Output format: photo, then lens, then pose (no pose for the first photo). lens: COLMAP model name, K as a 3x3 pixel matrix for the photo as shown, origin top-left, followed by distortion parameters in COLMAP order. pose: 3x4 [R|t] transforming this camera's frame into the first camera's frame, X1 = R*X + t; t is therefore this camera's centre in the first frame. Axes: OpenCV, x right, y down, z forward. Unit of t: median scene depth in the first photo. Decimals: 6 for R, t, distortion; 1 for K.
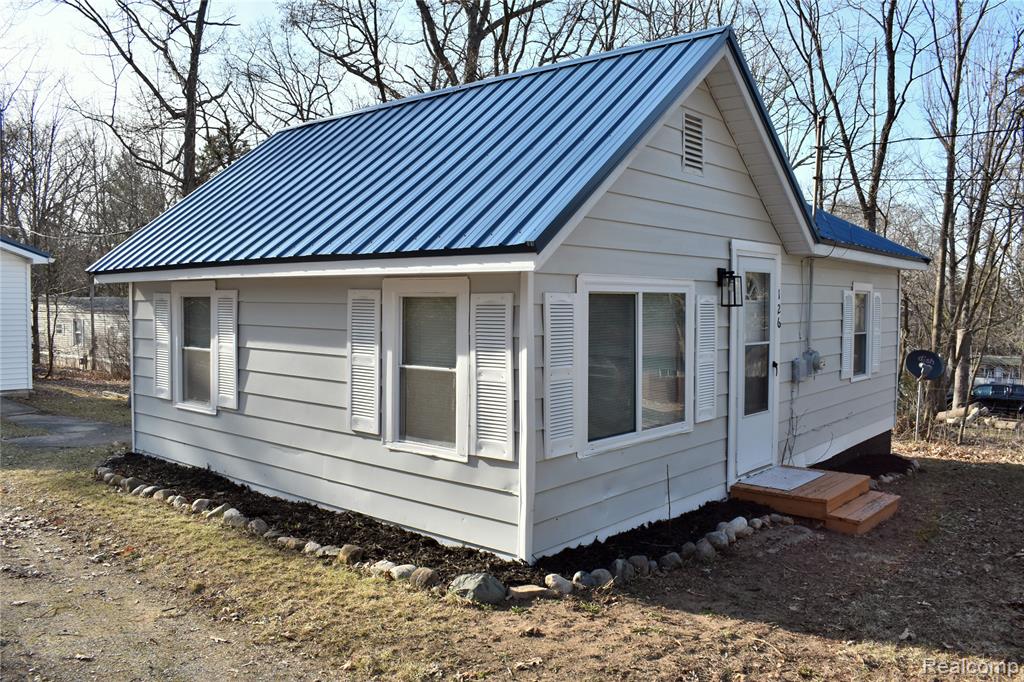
lens RADIAL K [[829.6, 0, 512.0], [0, 829.6, 341.0], [0, 0, 1]] dist [-0.096344, 0.005677]
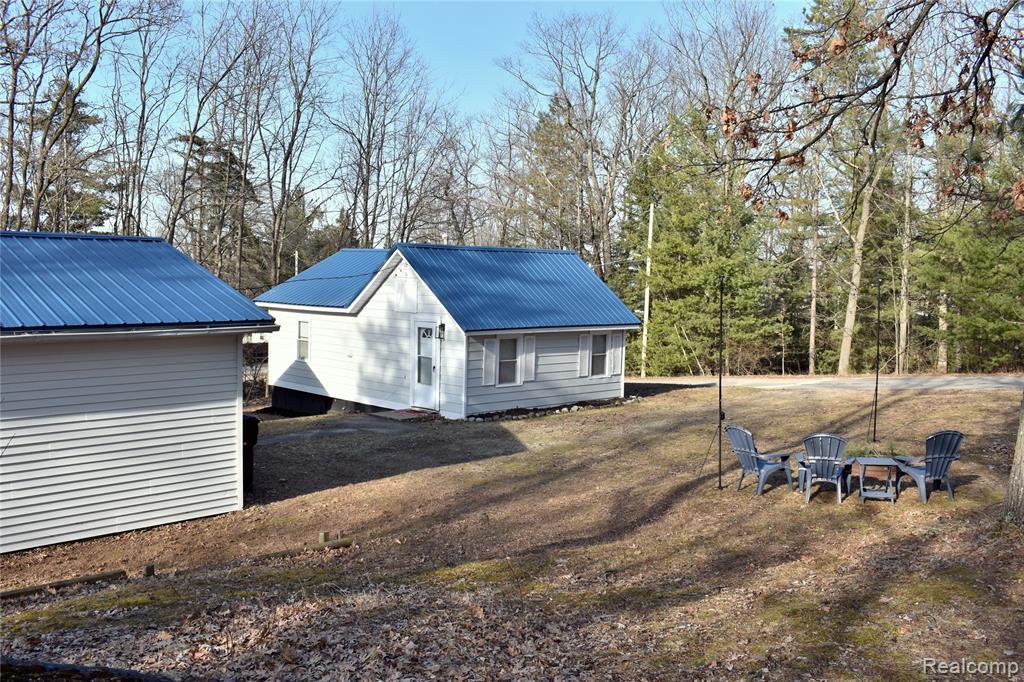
lens RADIAL K [[946.4, 0, 512.0], [0, 946.4, 341.0], [0, 0, 1]] dist [-0.076712, 0.004925]
pose [[0.099967, -0.077037, 0.992004, -3.484628], [0.024558, 0.996886, 0.074941, -0.284407], [-0.994688, 0.016870, 0.101548, 0.781875]]
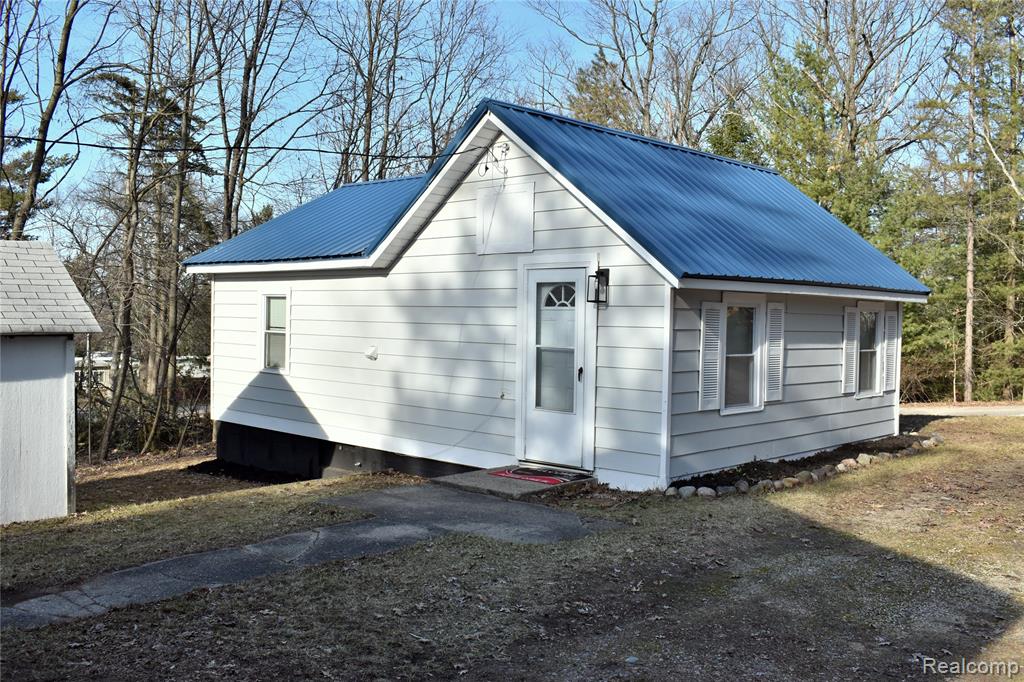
lens RADIAL K [[946.4, 0, 512.0], [0, 946.4, 341.0], [0, 0, 1]] dist [-0.076712, 0.004925]
pose [[0.065812, -0.033404, 0.997273, -1.824928], [0.030049, 0.999053, 0.031481, -0.063777], [-0.997379, 0.027896, 0.066753, 1.348923]]
